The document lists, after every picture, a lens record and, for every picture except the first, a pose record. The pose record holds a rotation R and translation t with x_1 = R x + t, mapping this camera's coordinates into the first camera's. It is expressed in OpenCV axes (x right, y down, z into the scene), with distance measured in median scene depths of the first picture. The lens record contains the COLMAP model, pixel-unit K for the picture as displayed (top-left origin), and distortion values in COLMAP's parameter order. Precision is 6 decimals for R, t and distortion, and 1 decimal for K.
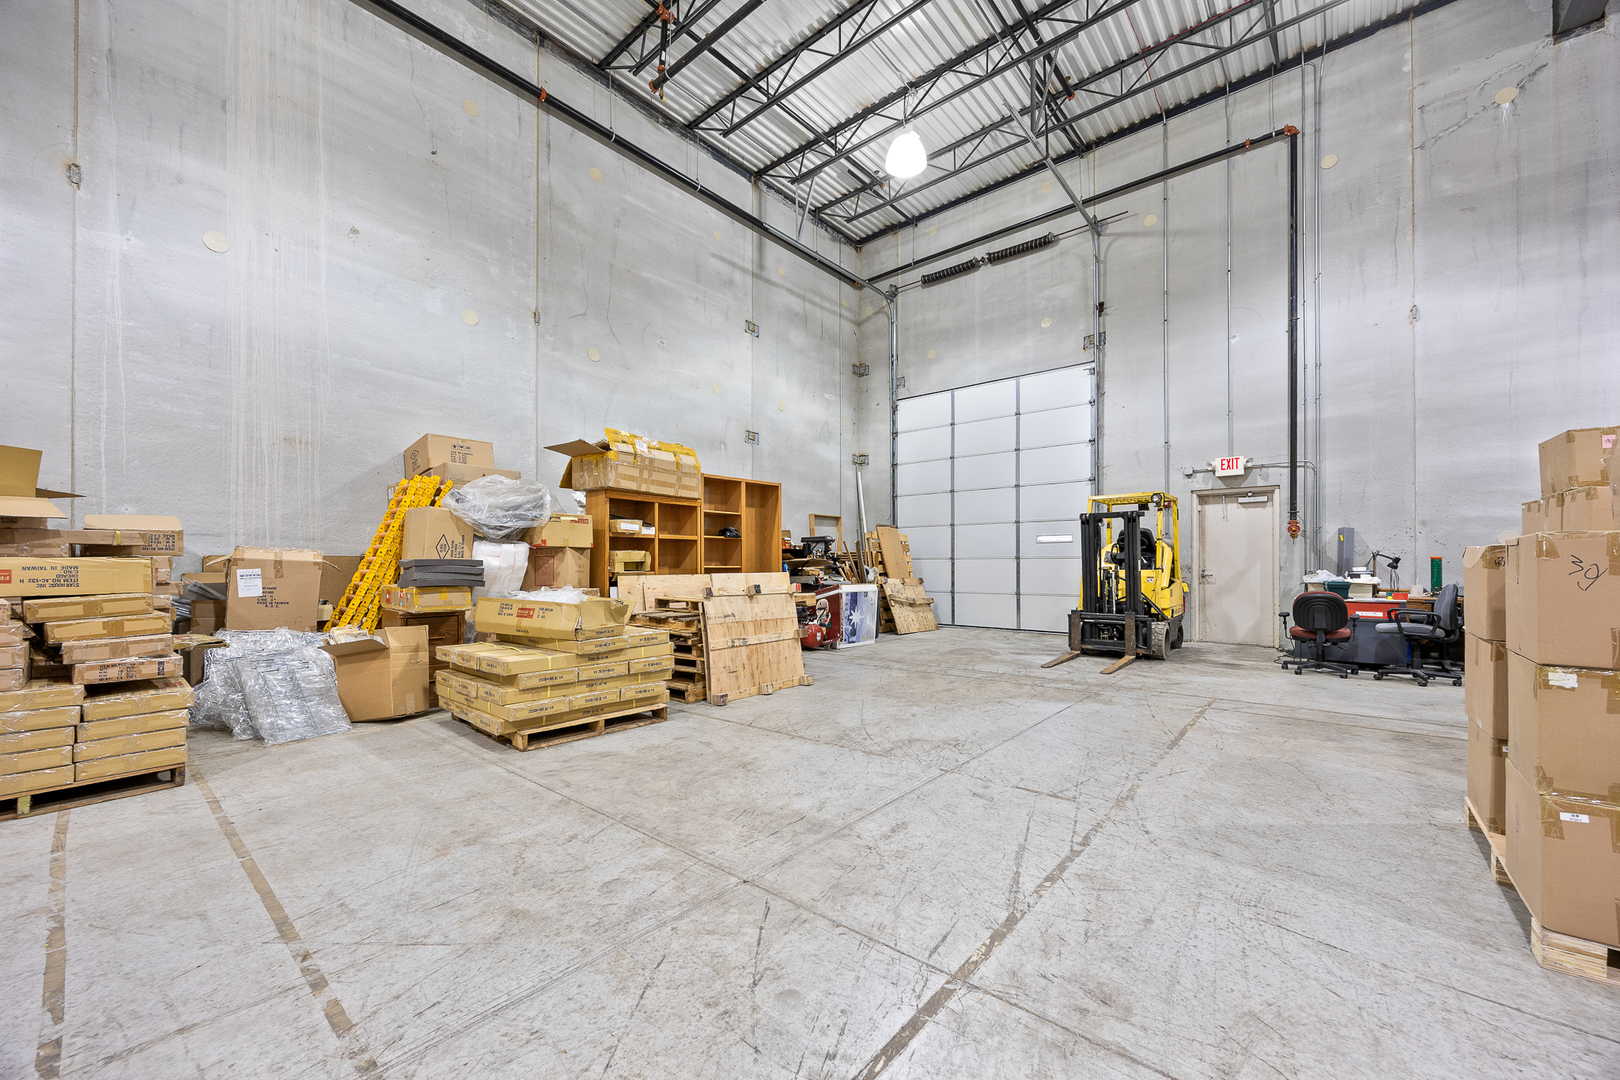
lens RADIAL K [[622.1, 0, 820.0], [0, 622.1, 564.2], [0, 0, 1]] dist [-0.003890, 0.000047]
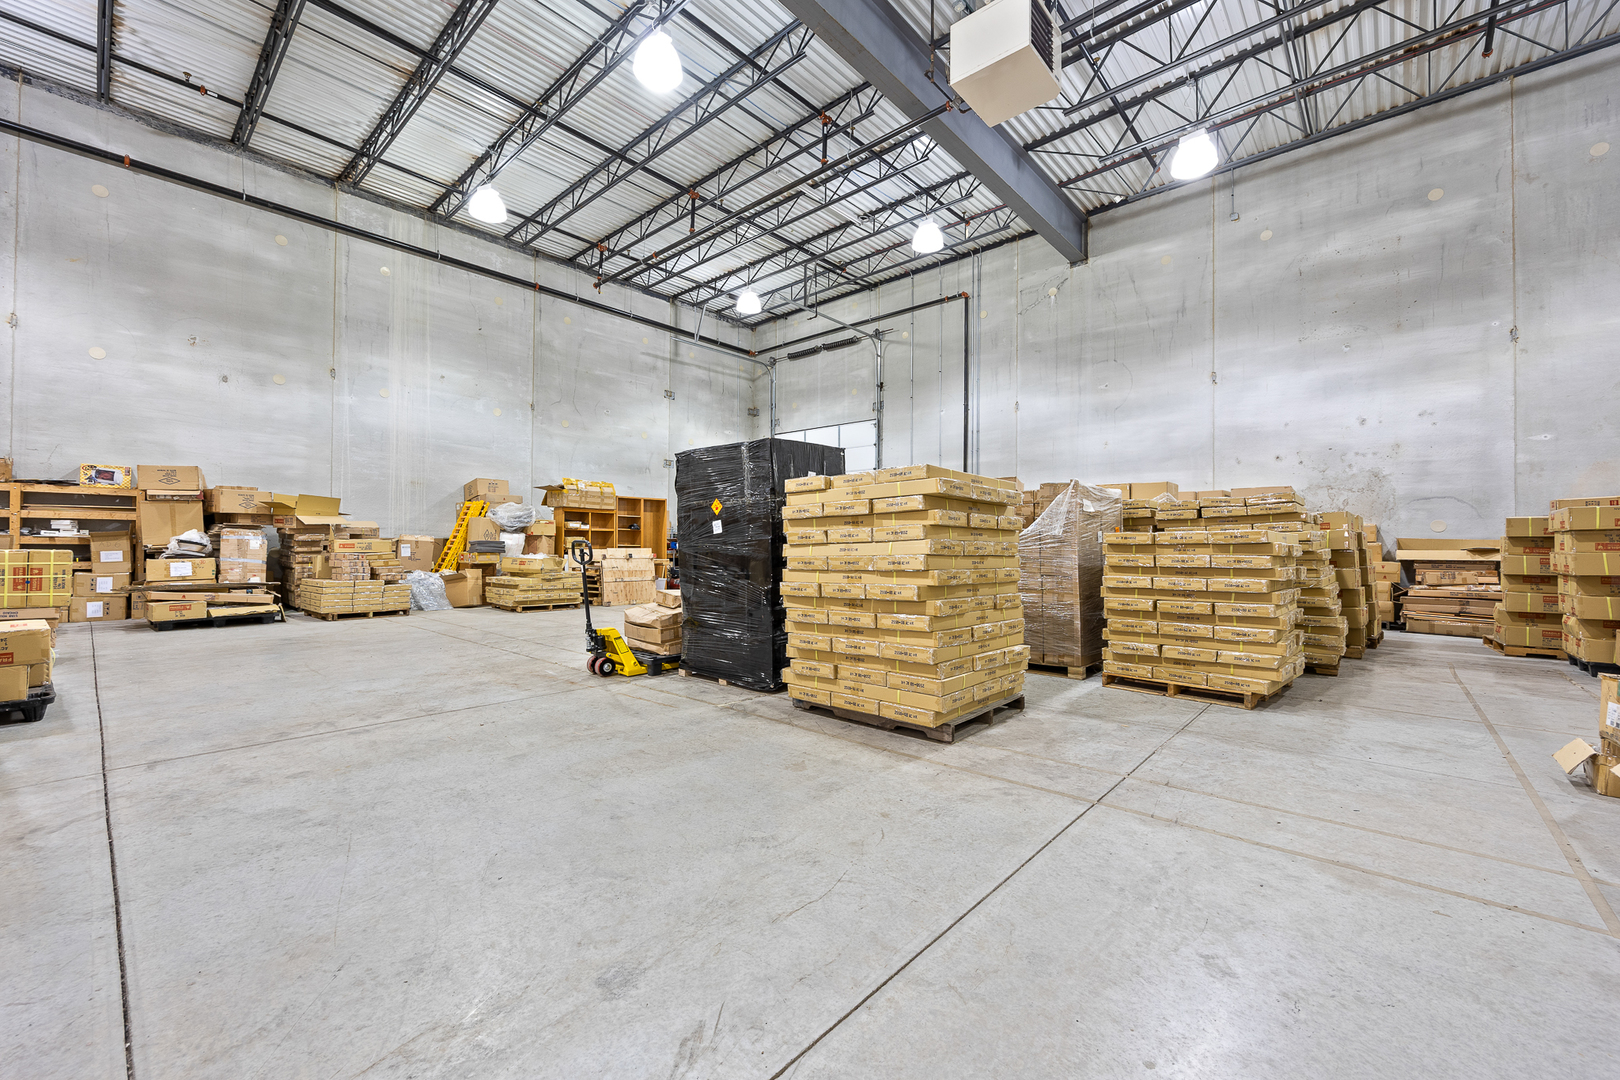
lens RADIAL K [[645.9, 0, 809.5], [0, 645.9, 540.8], [0, 0, 1]] dist [-0.001530, -0.000772]
pose [[0.999228, 0.008233, -0.038403, 0.449109], [-0.008498, 0.999941, -0.006759, -0.001122], [0.038345, 0.007080, 0.999239, -0.893834]]
